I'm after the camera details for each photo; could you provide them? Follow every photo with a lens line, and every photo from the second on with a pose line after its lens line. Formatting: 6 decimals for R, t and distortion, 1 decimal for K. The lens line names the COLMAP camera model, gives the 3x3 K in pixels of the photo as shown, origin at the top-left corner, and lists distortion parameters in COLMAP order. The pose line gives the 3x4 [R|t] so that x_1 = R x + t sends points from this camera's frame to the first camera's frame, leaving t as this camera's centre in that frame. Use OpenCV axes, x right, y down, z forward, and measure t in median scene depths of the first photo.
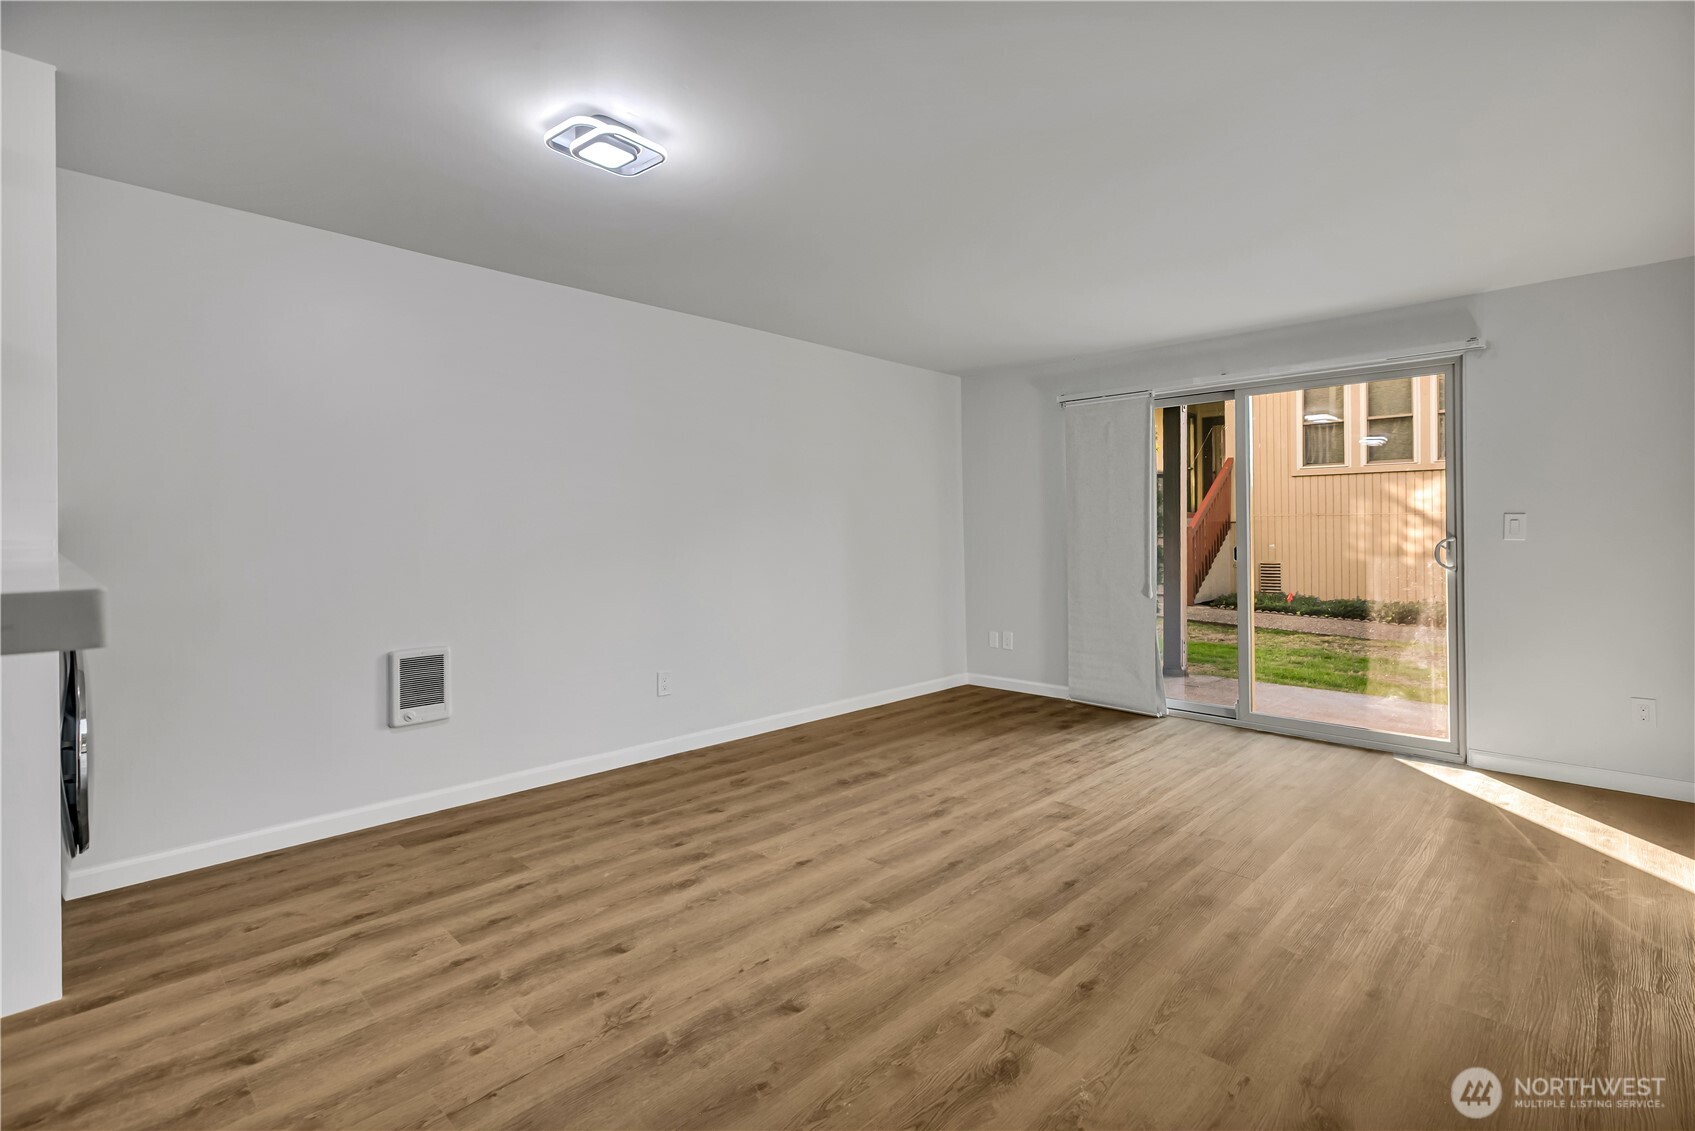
lens RADIAL K [[794.5, 0, 862.6], [0, 794.5, 526.8], [0, 0, 1]] dist [0.000324, -0.000464]
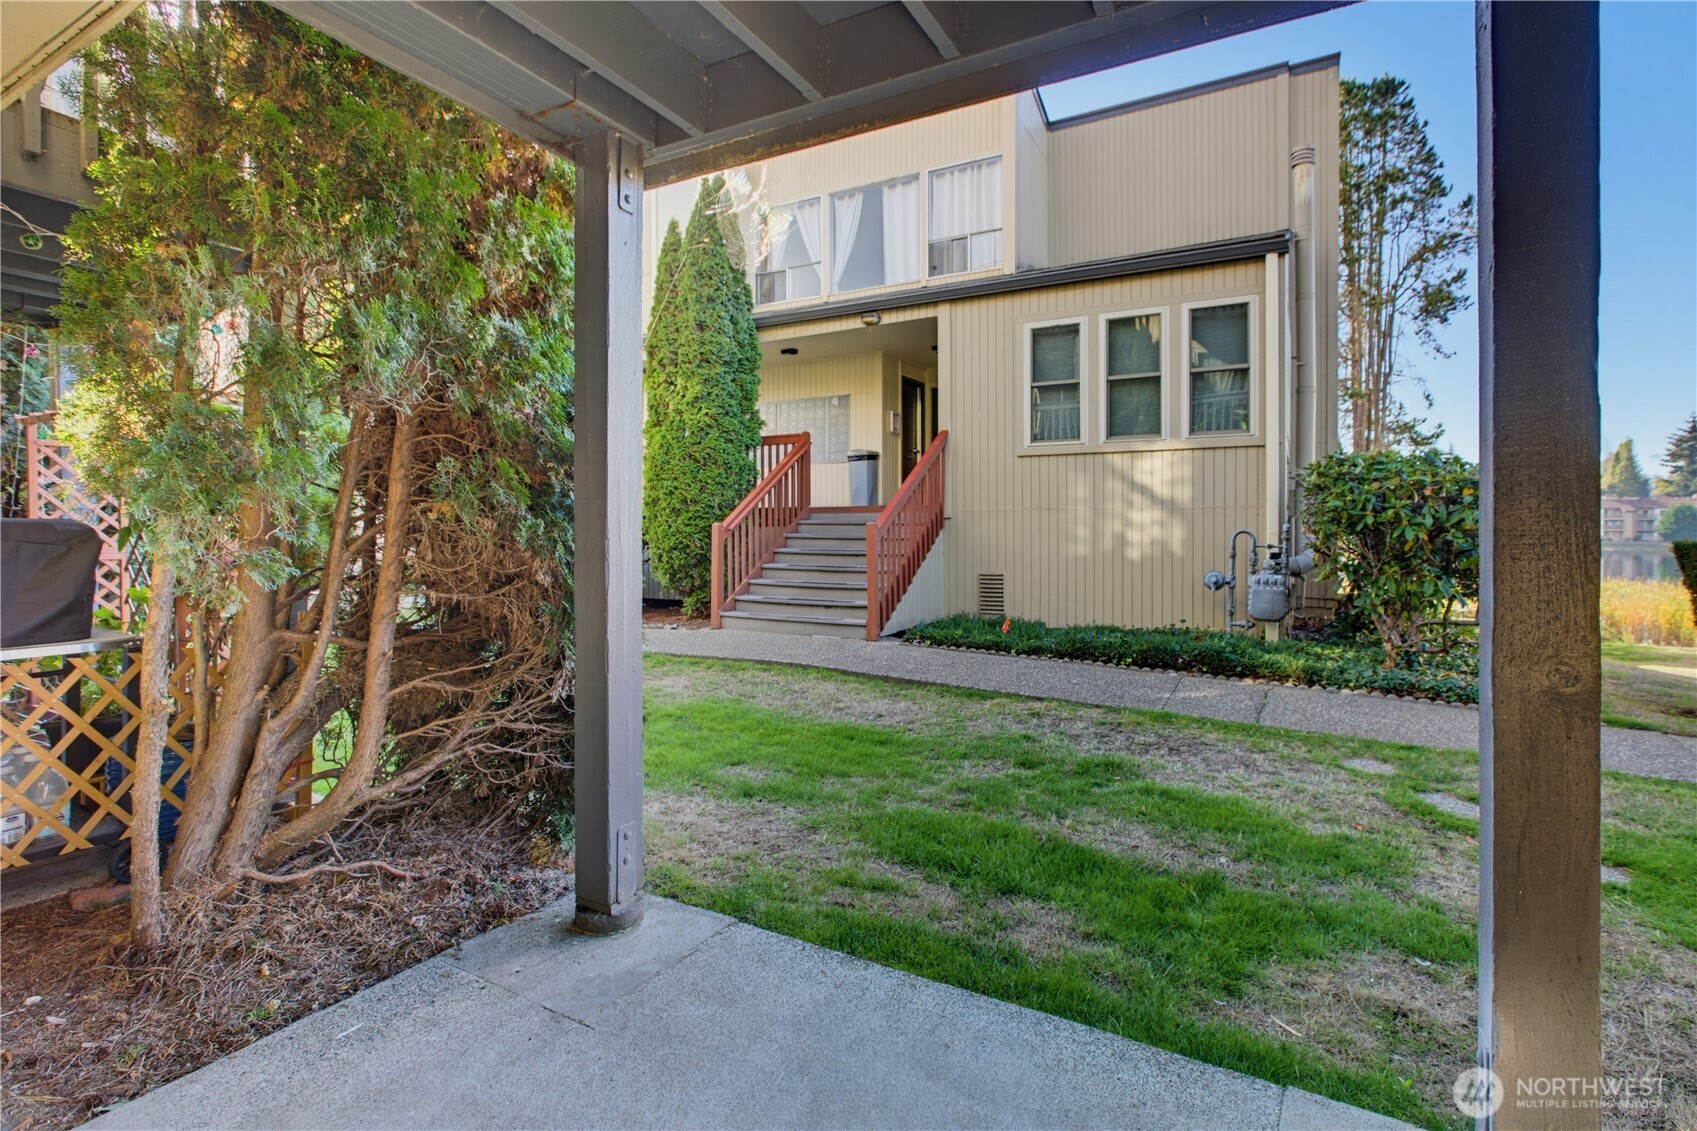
lens RADIAL K [[787.7, 0, 884.2], [0, 787.7, 527.4], [0, 0, 1]] dist [-0.000051, 0.000149]
pose [[0.964767, 0.000372, 0.263104, 0.245015], [-0.001360, 0.999993, 0.003572, 0.000271], [-0.263101, -0.003804, 0.964761, 0.351193]]
